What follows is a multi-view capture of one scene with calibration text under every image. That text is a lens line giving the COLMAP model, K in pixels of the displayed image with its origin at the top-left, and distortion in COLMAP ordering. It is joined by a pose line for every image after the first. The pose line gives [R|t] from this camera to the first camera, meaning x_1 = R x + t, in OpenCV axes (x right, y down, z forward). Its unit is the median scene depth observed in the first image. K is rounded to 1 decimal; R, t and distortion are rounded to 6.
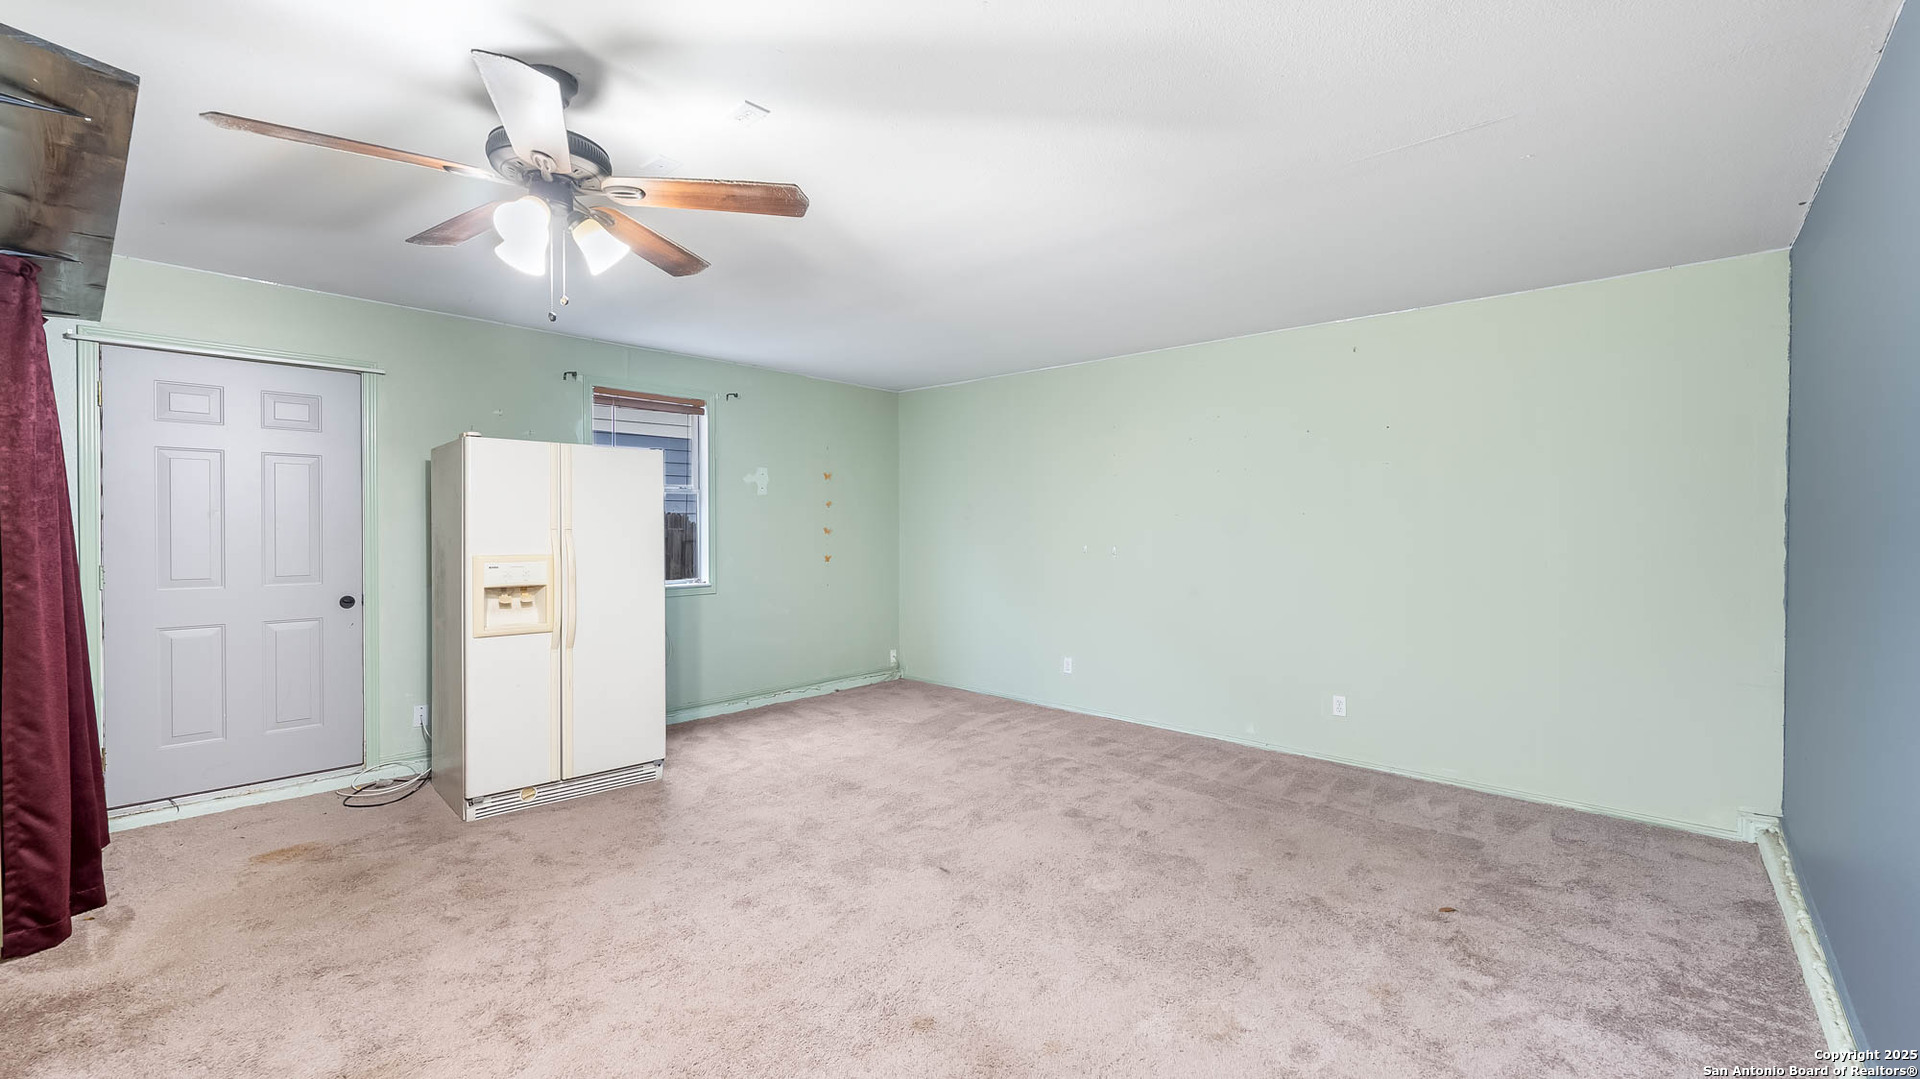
lens RADIAL K [[790.7, 0, 965.6], [0, 790.7, 537.0], [0, 0, 1]] dist [-0.000471, -0.001433]
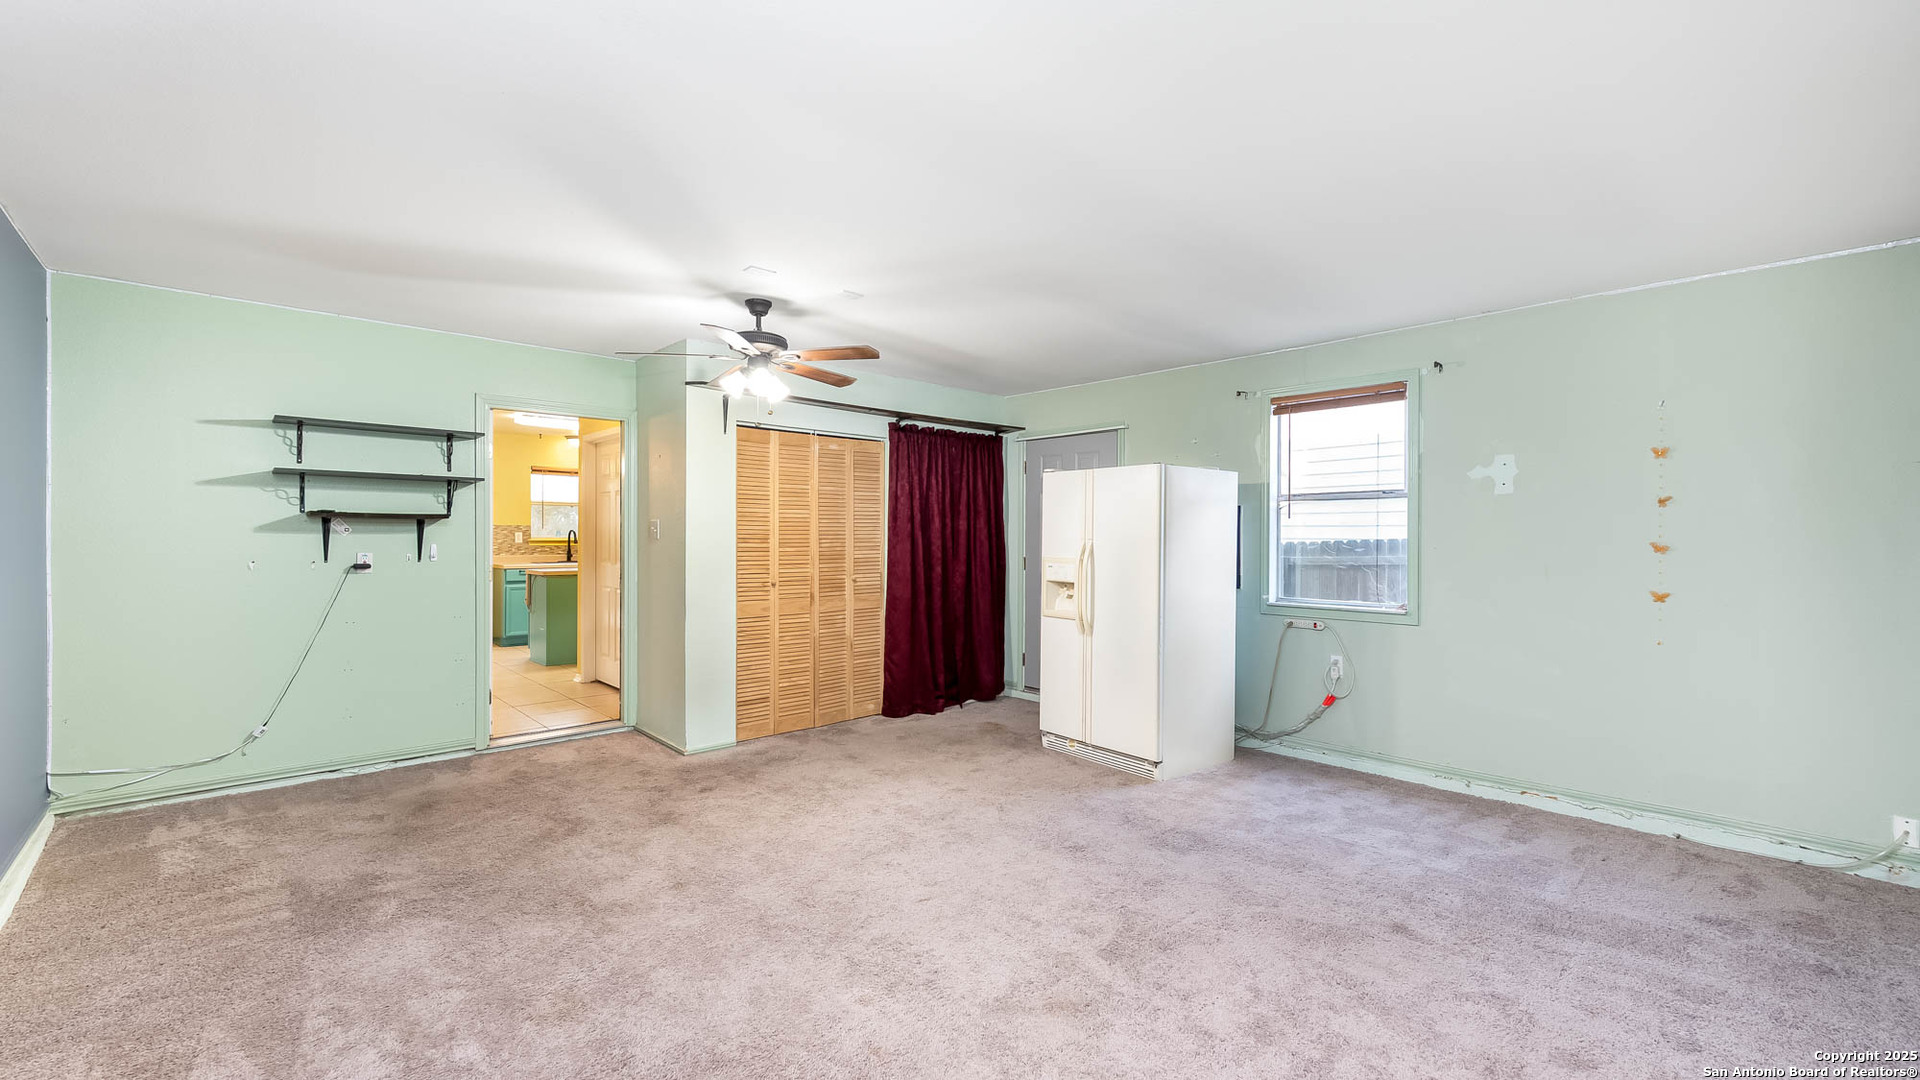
lens RADIAL K [[790.7, 0, 965.1], [0, 790.7, 535.5], [0, 0, 1]] dist [-0.000471, -0.001433]
pose [[-0.094753, -0.003359, -0.995495, 0.602760], [-0.021900, 0.999759, -0.001289, -0.007241], [0.995260, 0.021679, -0.094804, 0.756037]]
